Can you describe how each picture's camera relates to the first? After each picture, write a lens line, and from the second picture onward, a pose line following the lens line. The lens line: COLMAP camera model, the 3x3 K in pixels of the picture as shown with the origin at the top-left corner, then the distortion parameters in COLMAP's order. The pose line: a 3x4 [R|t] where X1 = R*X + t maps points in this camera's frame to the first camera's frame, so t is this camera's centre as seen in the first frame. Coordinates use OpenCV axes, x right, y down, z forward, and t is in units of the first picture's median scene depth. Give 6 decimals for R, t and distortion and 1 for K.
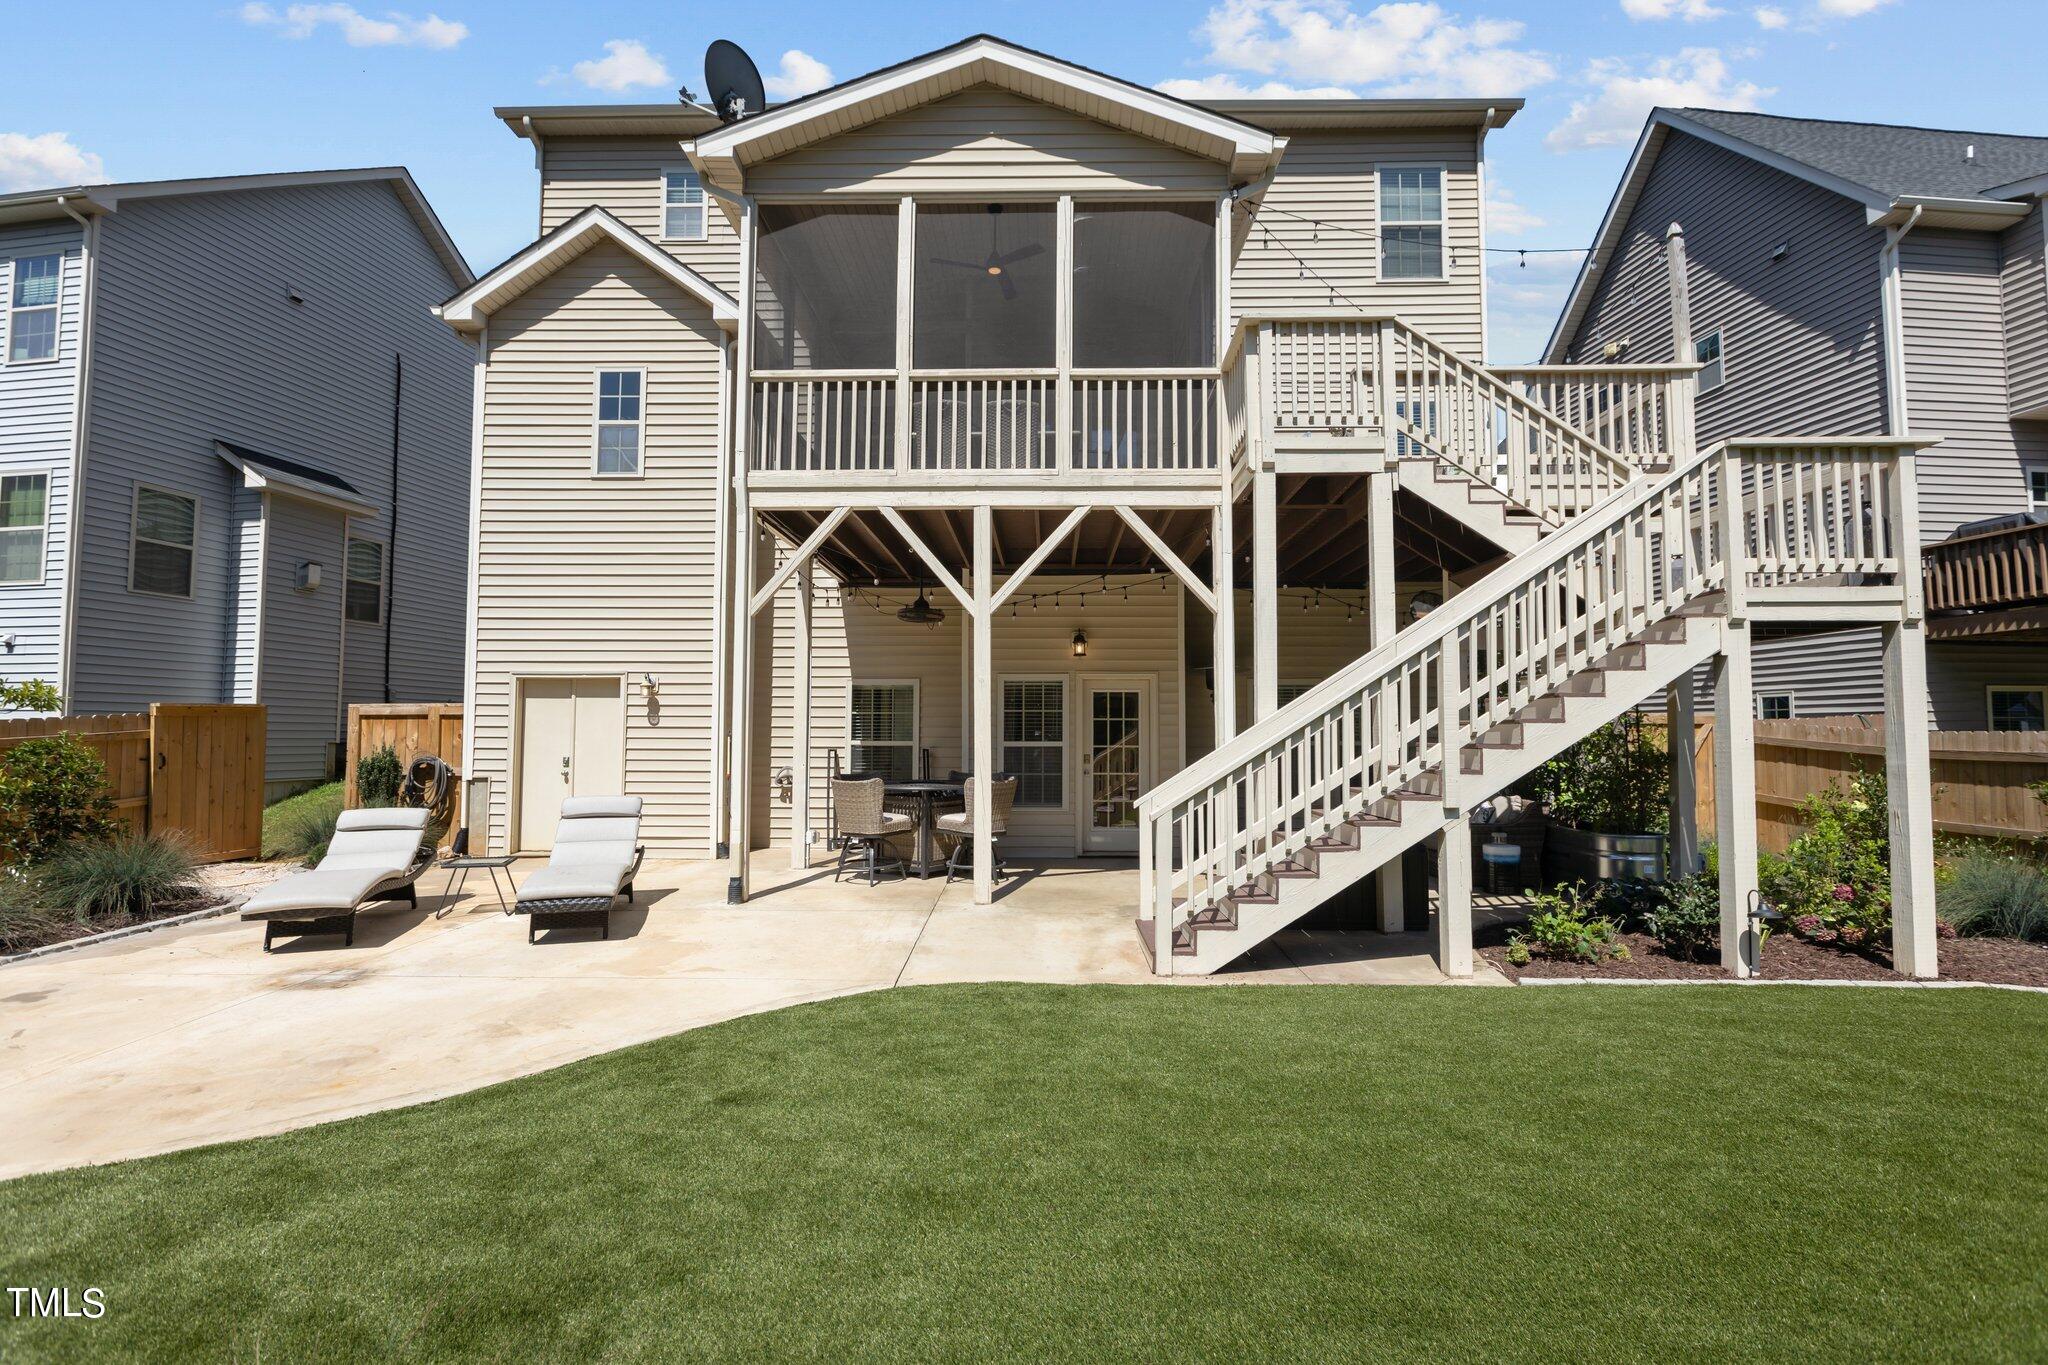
lens RADIAL K [[976.8, 0, 1024.0], [0, 976.8, 682.5], [0, 0, 1]] dist [0.001218, -0.000162]
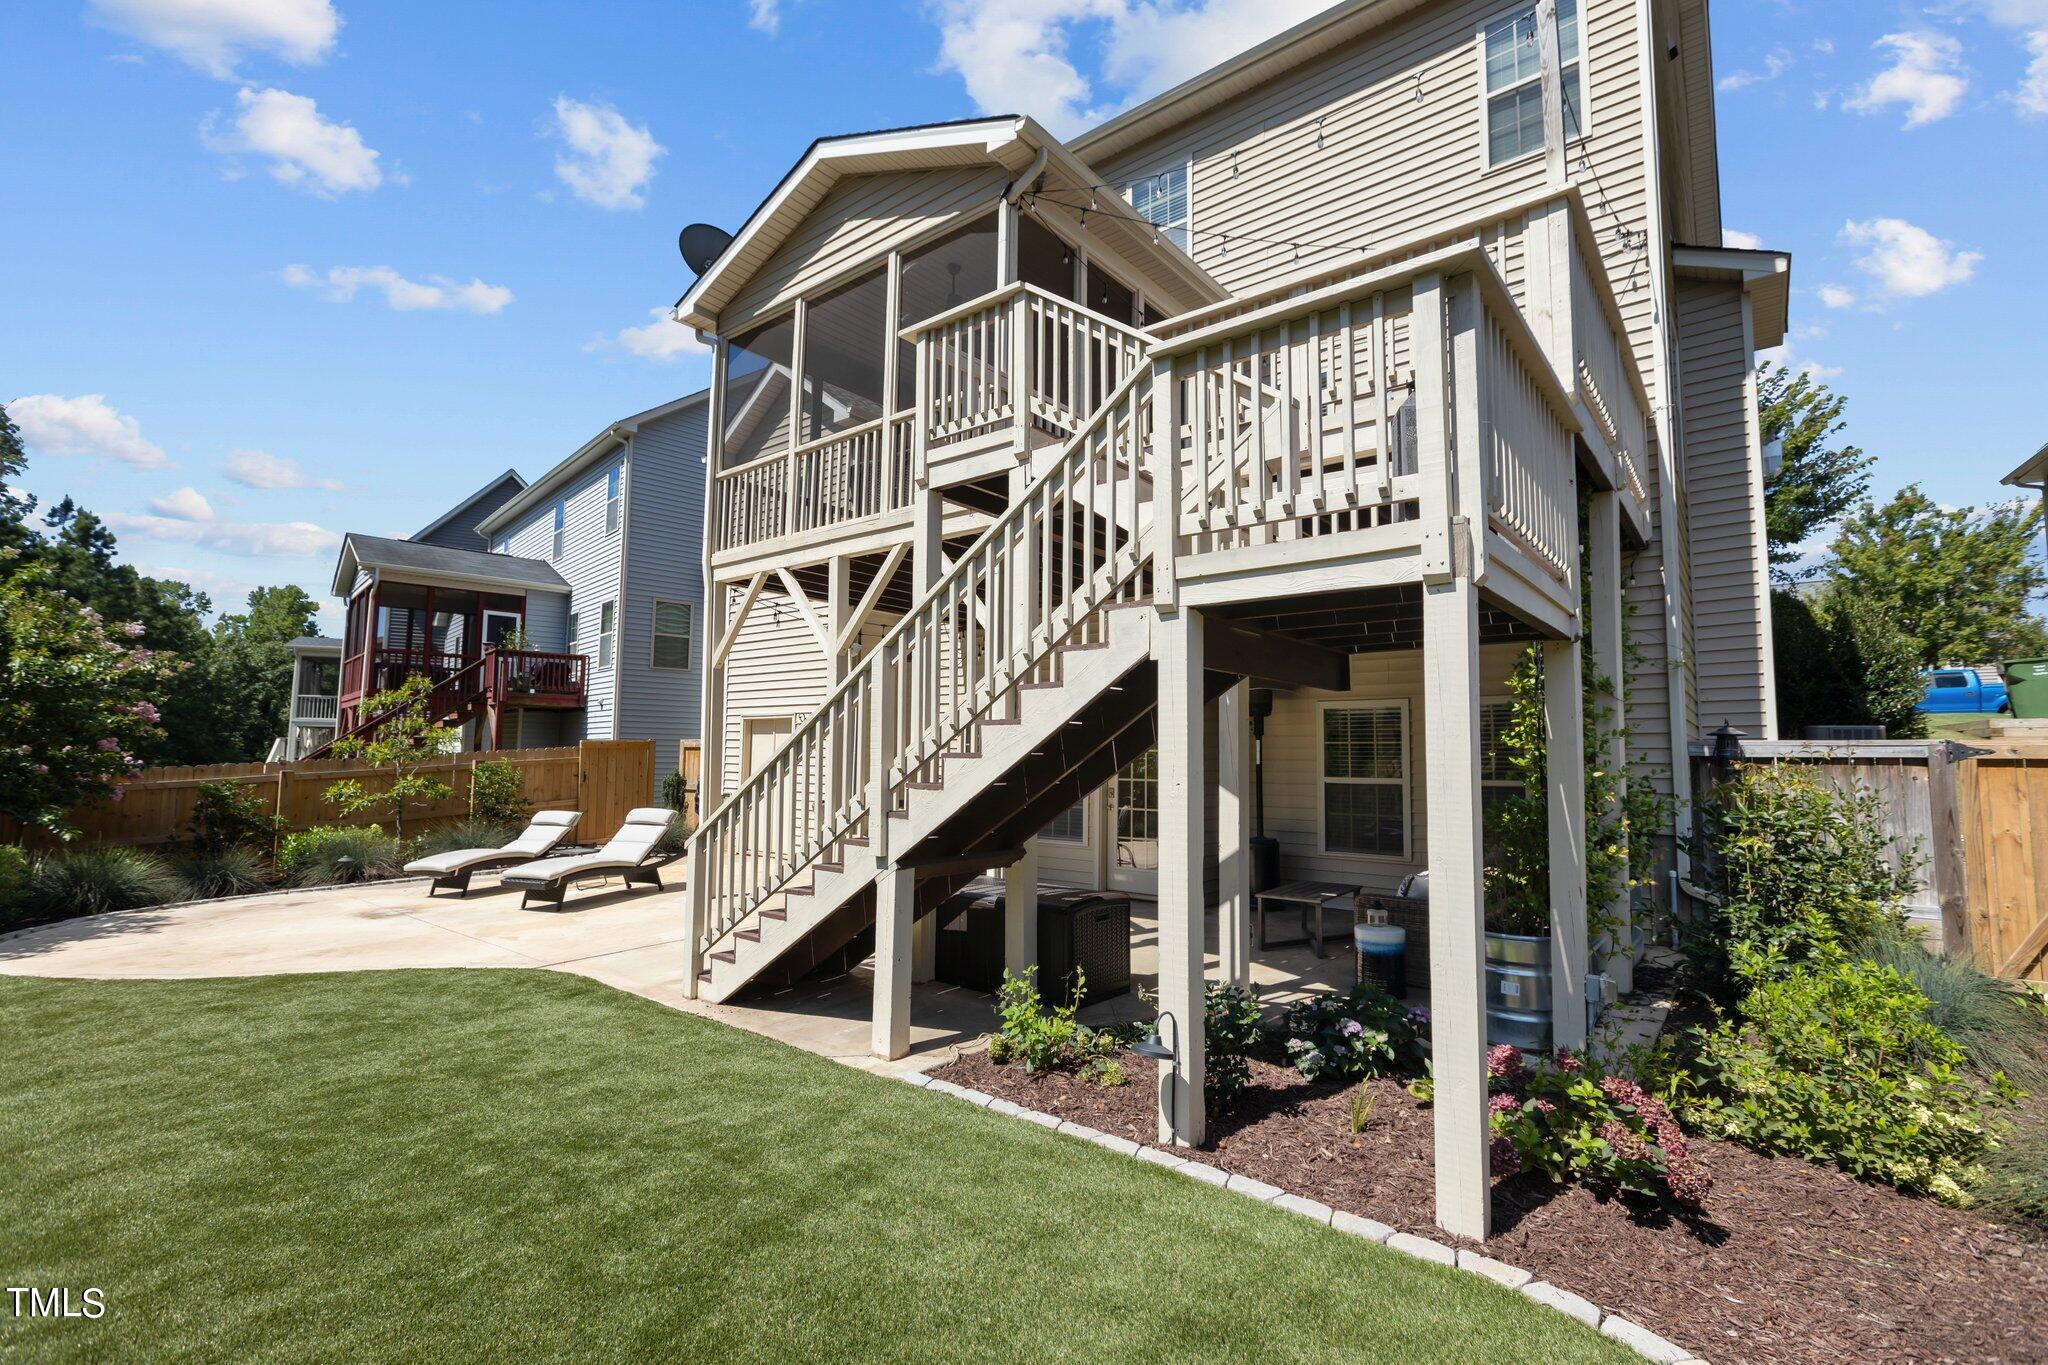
lens RADIAL K [[919.8, 0, 1015.8], [0, 919.8, 674.2], [0, 0, 1]] dist [0.019364, -0.000155]
pose [[0.793259, -0.056158, -0.606289, 0.742055], [0.035984, 0.998321, -0.045389, 0.006628], [0.607820, 0.014189, 0.793948, 0.299882]]
